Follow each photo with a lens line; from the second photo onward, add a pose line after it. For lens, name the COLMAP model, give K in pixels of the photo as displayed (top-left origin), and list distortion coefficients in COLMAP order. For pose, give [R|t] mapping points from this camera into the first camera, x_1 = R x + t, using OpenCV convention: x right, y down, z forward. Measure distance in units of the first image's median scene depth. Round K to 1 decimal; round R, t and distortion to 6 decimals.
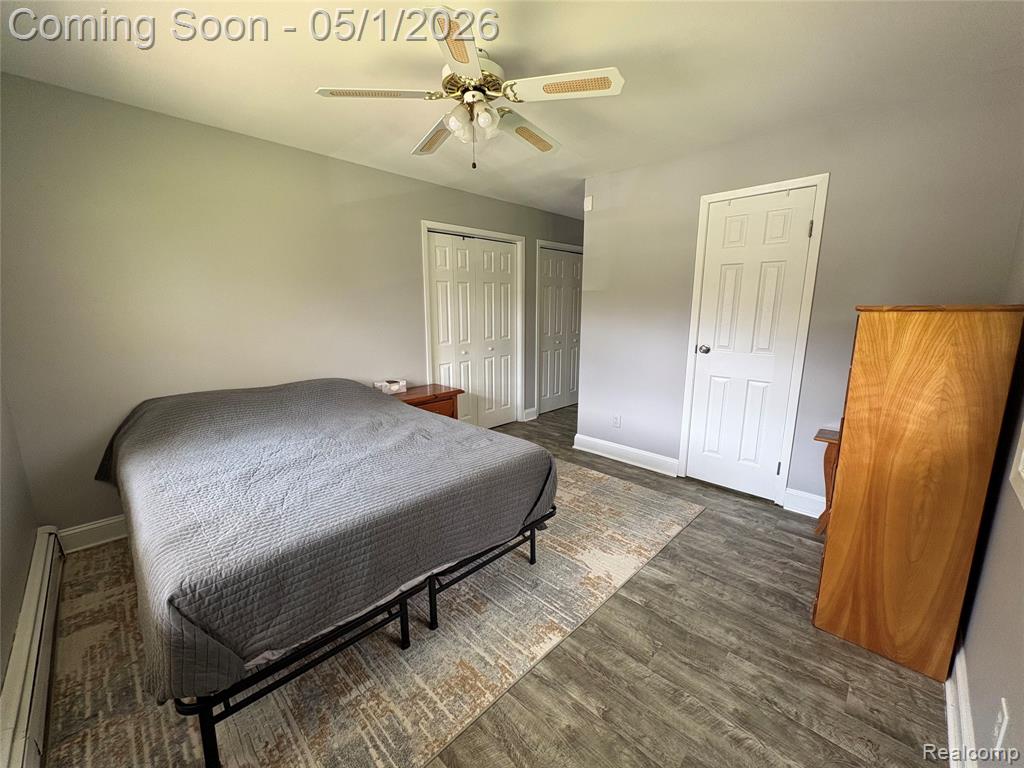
lens RADIAL K [[408.1, 0, 508.6], [0, 408.1, 384.1], [0, 0, 1]] dist [0.001351, -0.000444]
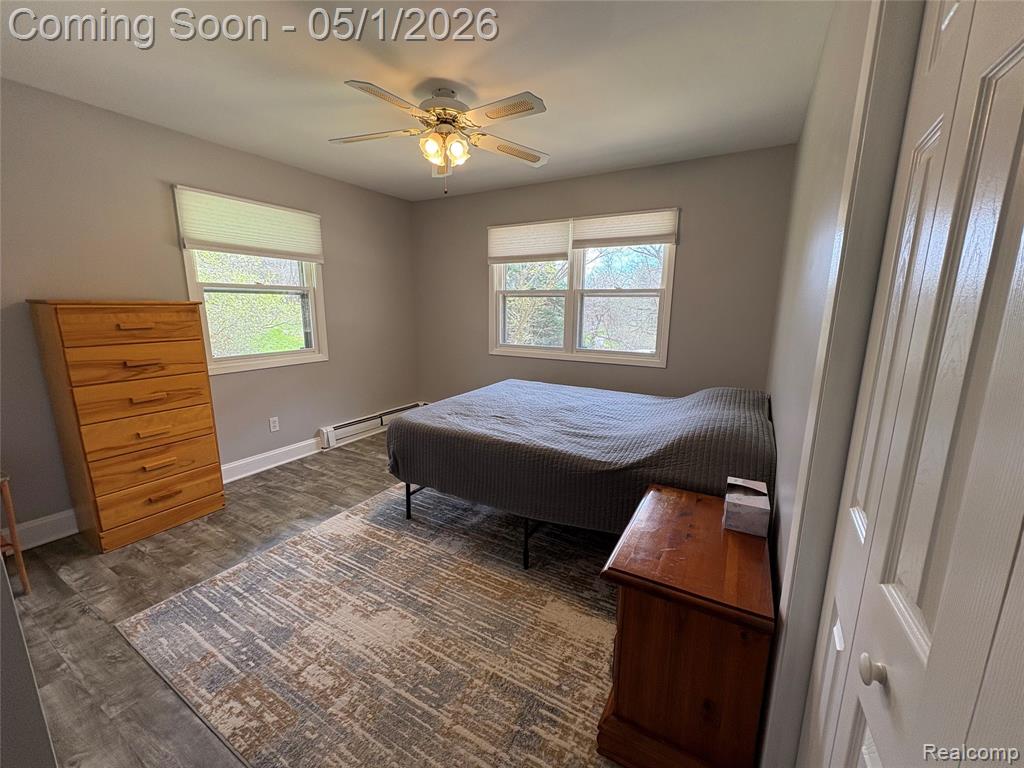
lens RADIAL K [[408.1, 0, 503.9], [0, 408.1, 383.8], [0, 0, 1]] dist [0.001351, -0.000444]
pose [[-0.971063, 0.042644, -0.234986, 0.059738], [-0.046696, 0.931037, 0.361925, -0.412812], [0.234215, 0.362425, -0.902104, 2.243335]]
